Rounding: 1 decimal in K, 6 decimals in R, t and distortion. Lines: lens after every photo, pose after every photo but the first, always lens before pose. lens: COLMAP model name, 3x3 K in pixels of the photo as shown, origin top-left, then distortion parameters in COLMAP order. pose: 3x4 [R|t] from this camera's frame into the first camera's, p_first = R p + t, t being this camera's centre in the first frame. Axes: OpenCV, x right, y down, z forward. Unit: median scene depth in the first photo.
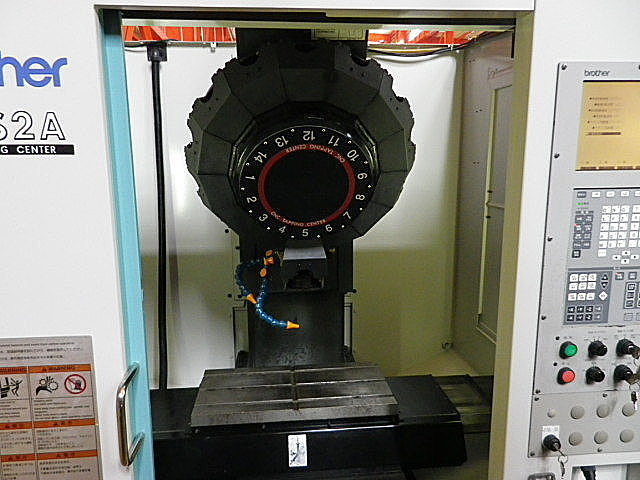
lens RADIAL K [[468.2, 0, 322.5], [0, 468.2, 238.7], [0, 0, 1]] dist [-0.000673, 0.008730]
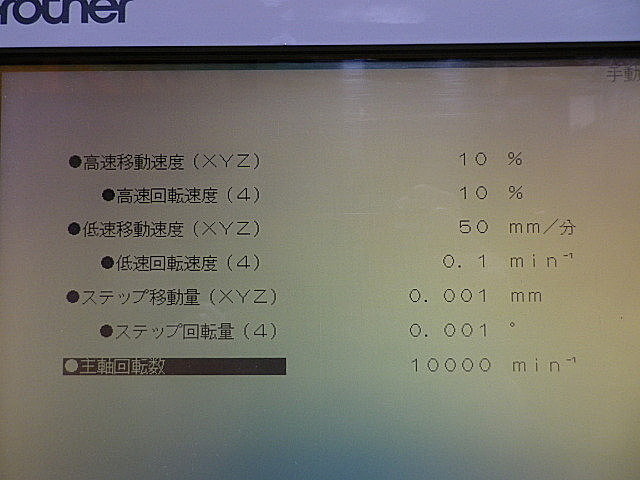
lens RADIAL K [[468.2, 0, 323.1], [0, 468.2, 234.1], [0, 0, 1]] dist [-0.000673, 0.008730]
pose [[0.994249, 0.003643, -0.107032, 0.548668], [-0.025617, 0.978497, -0.204664, -0.194457], [0.103985, 0.206229, 0.972963, 0.686304]]
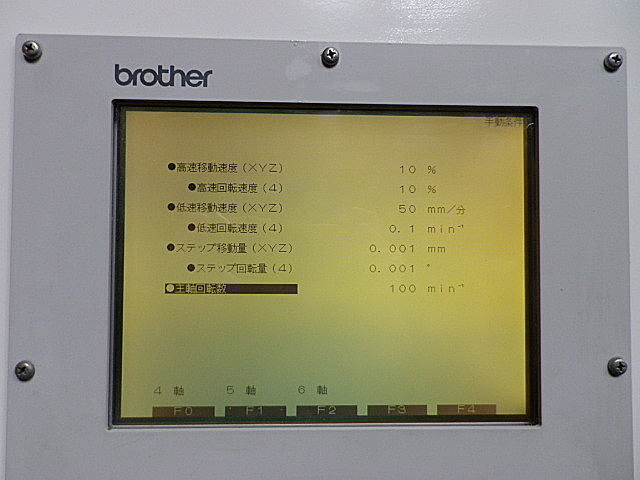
lens RADIAL K [[468.2, 0, 321.9], [0, 468.2, 238.8], [0, 0, 1]] dist [-0.000673, 0.008730]
pose [[0.998257, 0.016716, -0.056596, 0.548440], [-0.026717, 0.983144, -0.180870, -0.167509], [0.052619, 0.182067, 0.981877, 0.594038]]
